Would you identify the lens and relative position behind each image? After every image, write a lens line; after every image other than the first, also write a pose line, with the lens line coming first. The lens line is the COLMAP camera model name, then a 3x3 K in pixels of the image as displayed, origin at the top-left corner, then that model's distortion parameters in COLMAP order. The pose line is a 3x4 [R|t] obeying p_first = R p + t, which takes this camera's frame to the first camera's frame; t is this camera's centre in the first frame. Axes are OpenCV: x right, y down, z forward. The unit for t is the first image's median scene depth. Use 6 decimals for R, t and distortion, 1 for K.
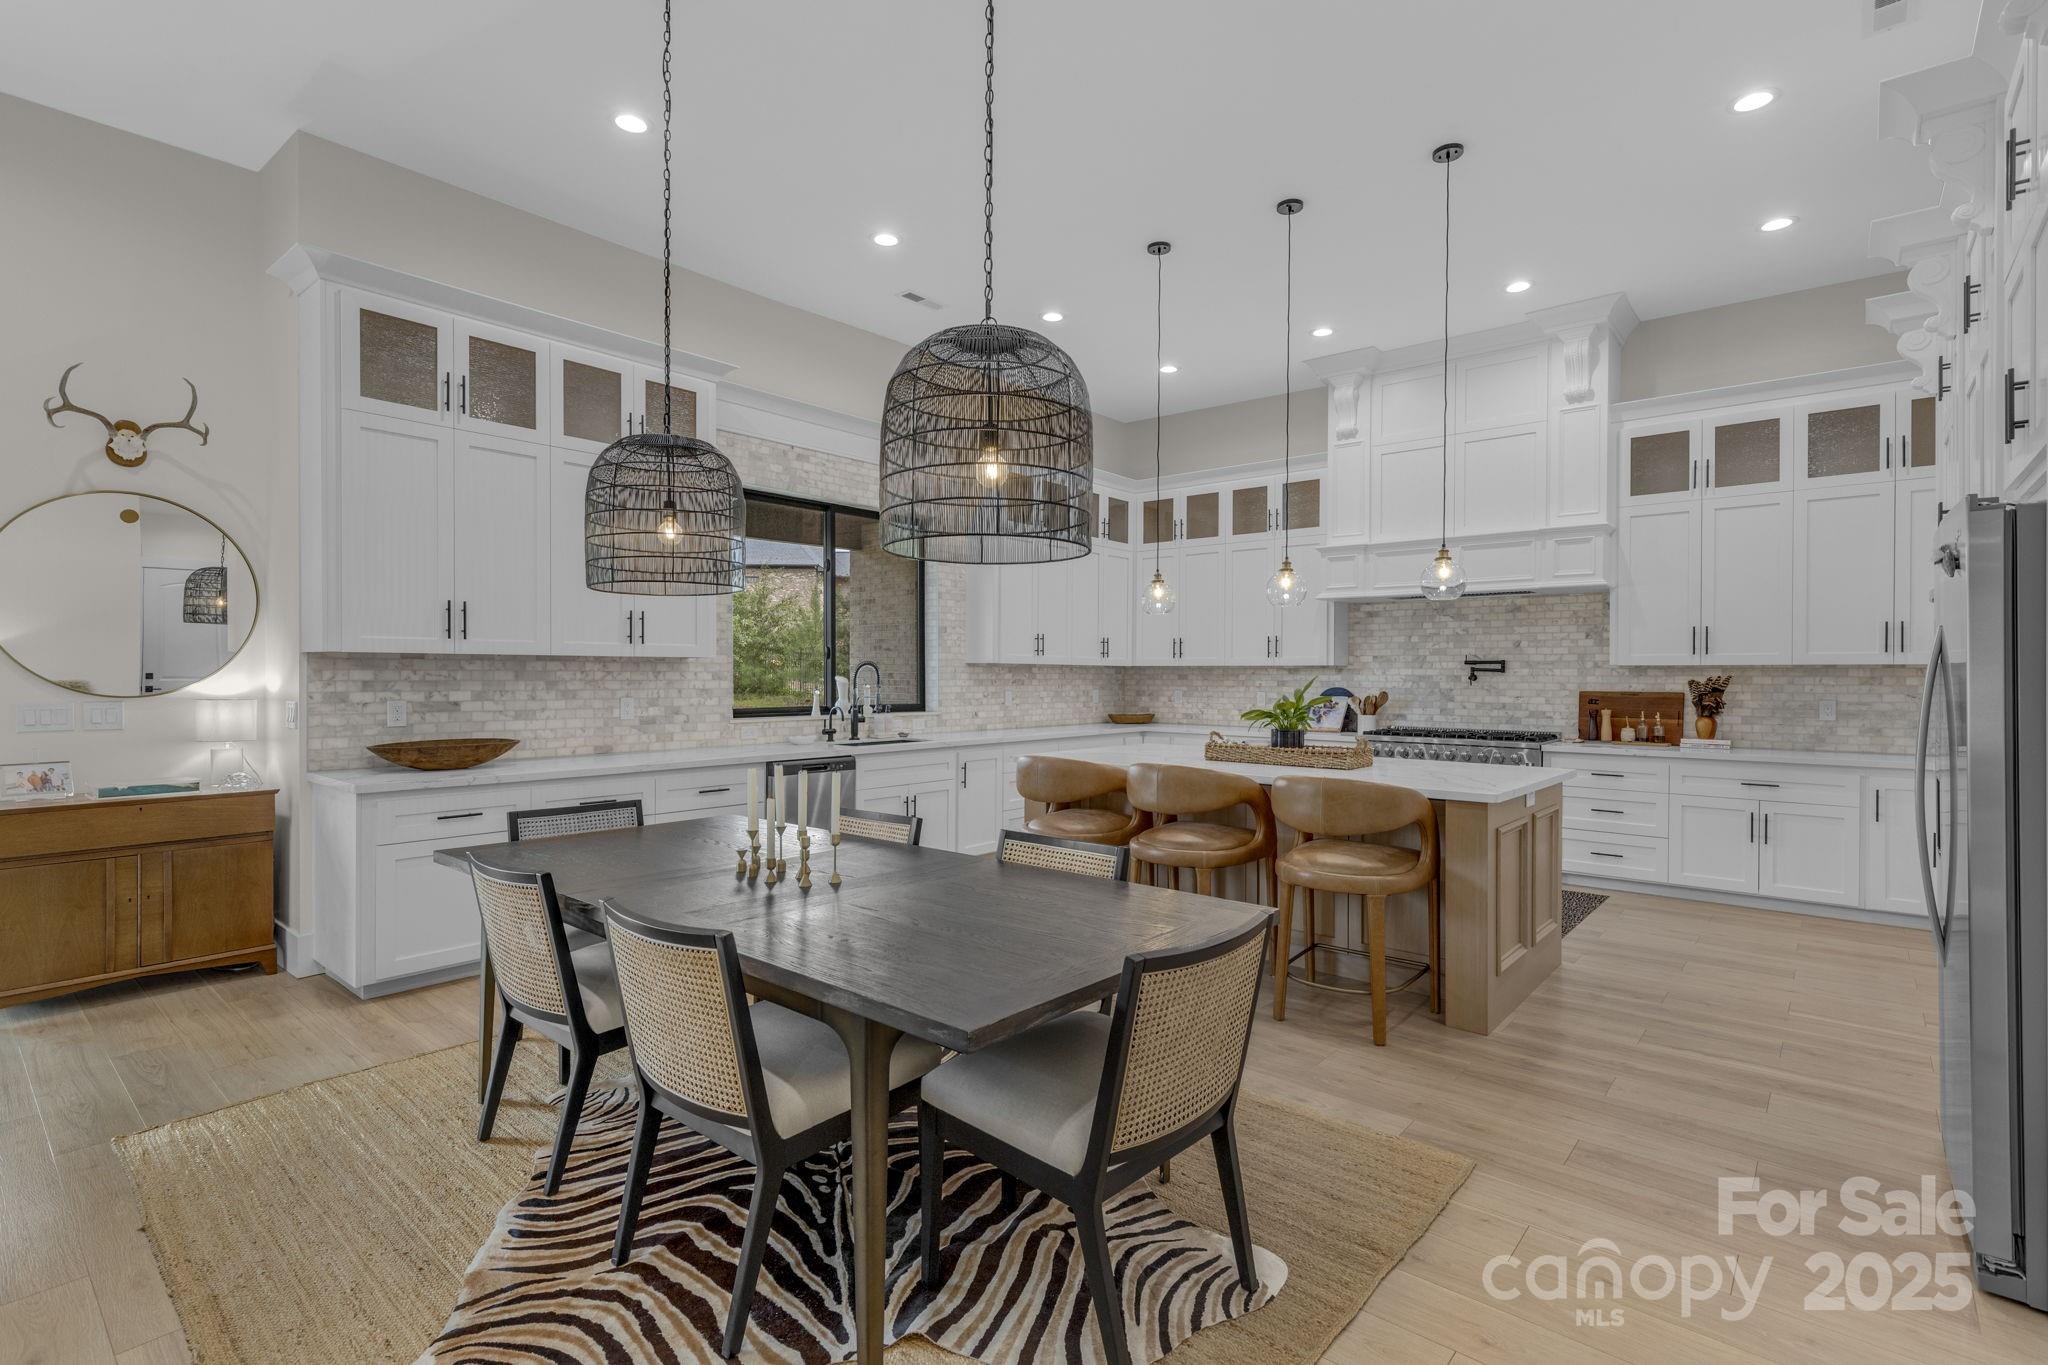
lens RADIAL K [[938.9, 0, 1072.5], [0, 938.9, 678.7], [0, 0, 1]] dist [-0.000328, -0.000311]
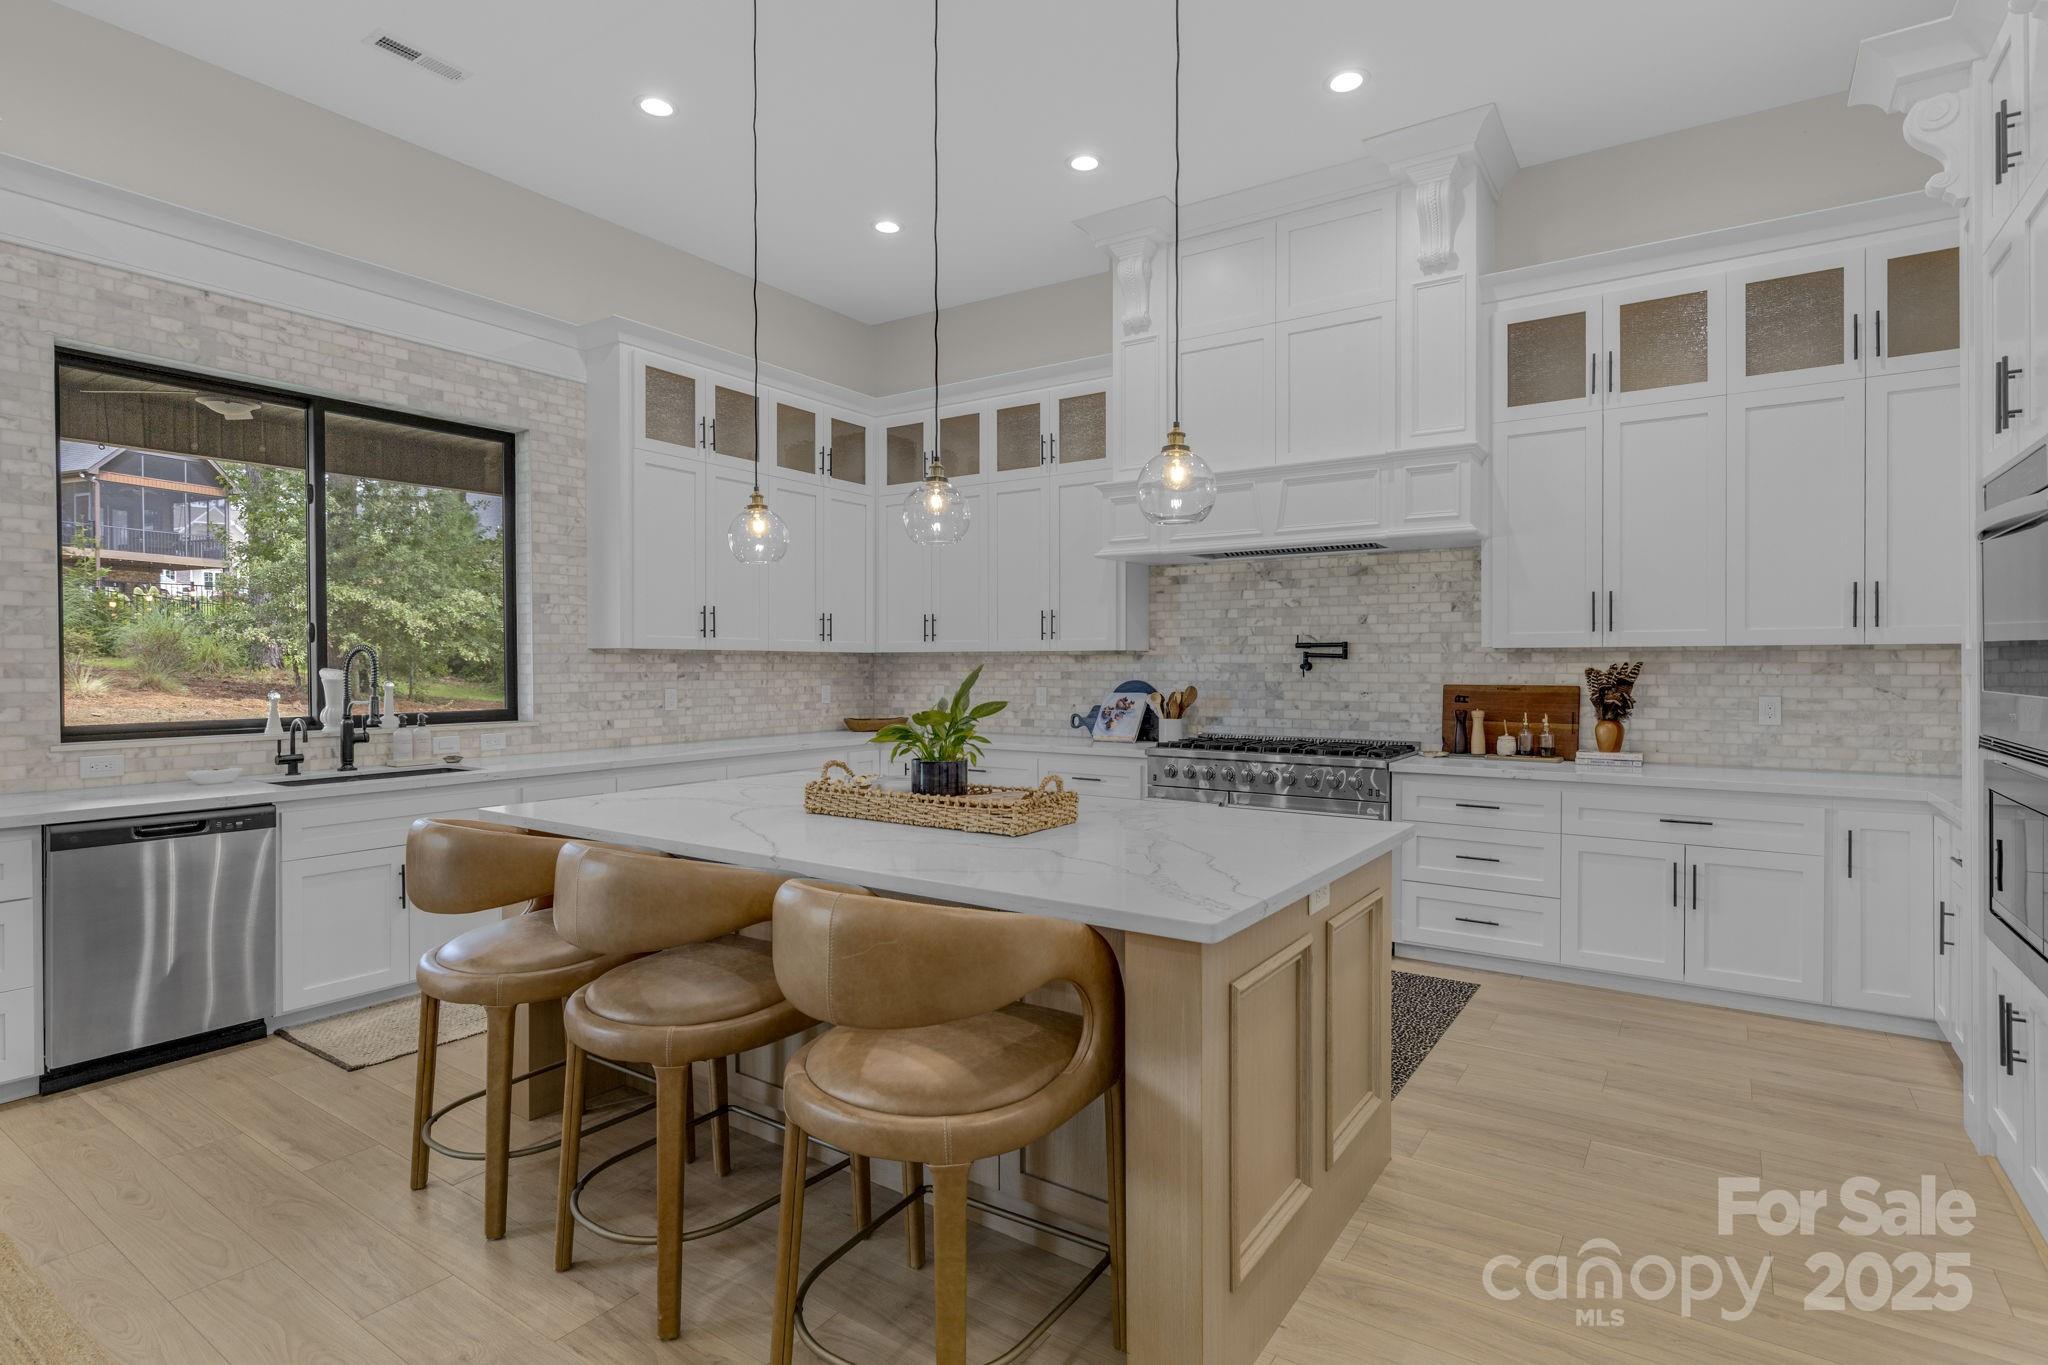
lens RADIAL K [[959.4, 0, 1098.0], [0, 959.4, 670.5], [0, 0, 1]] dist [-0.009516, 0.000182]
pose [[0.992766, -0.005844, 0.119926, 0.190472], [0.005503, 0.999980, 0.003171, -0.001109], [-0.119942, -0.002488, 0.992778, 0.305241]]
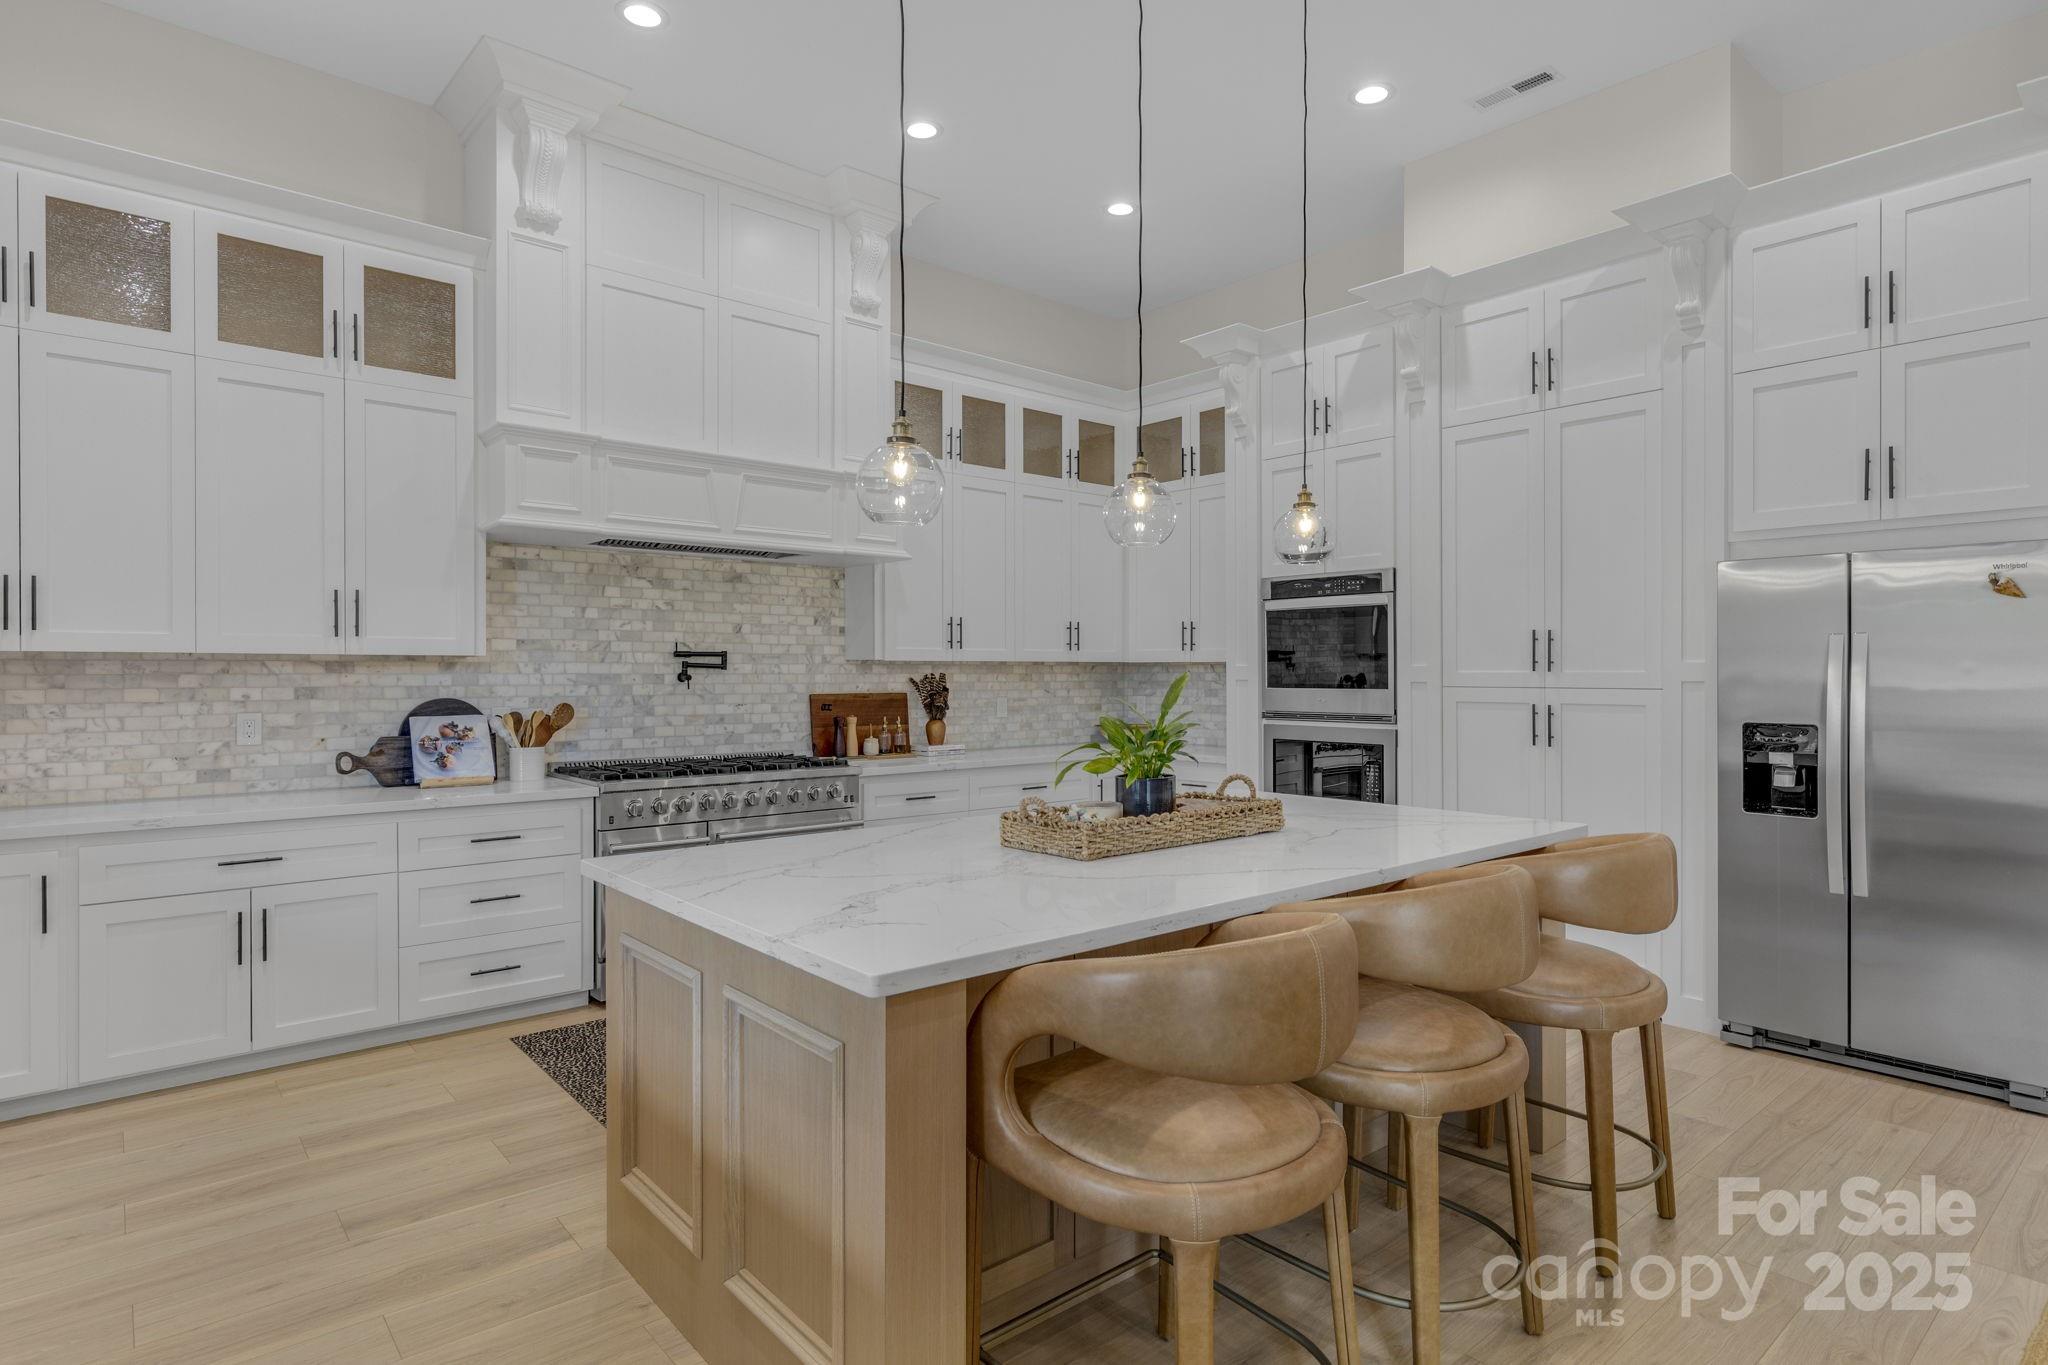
lens RADIAL K [[1076.9, 0, 1024.0], [0, 1076.9, 682.5], [0, 0, 1]] dist [-0.005617, -0.000755]
pose [[0.184756, -0.012288, 0.982708, -0.282394], [0.006288, 0.999916, 0.011321, -0.004717], [-0.982764, 0.004087, 0.184818, 0.672373]]
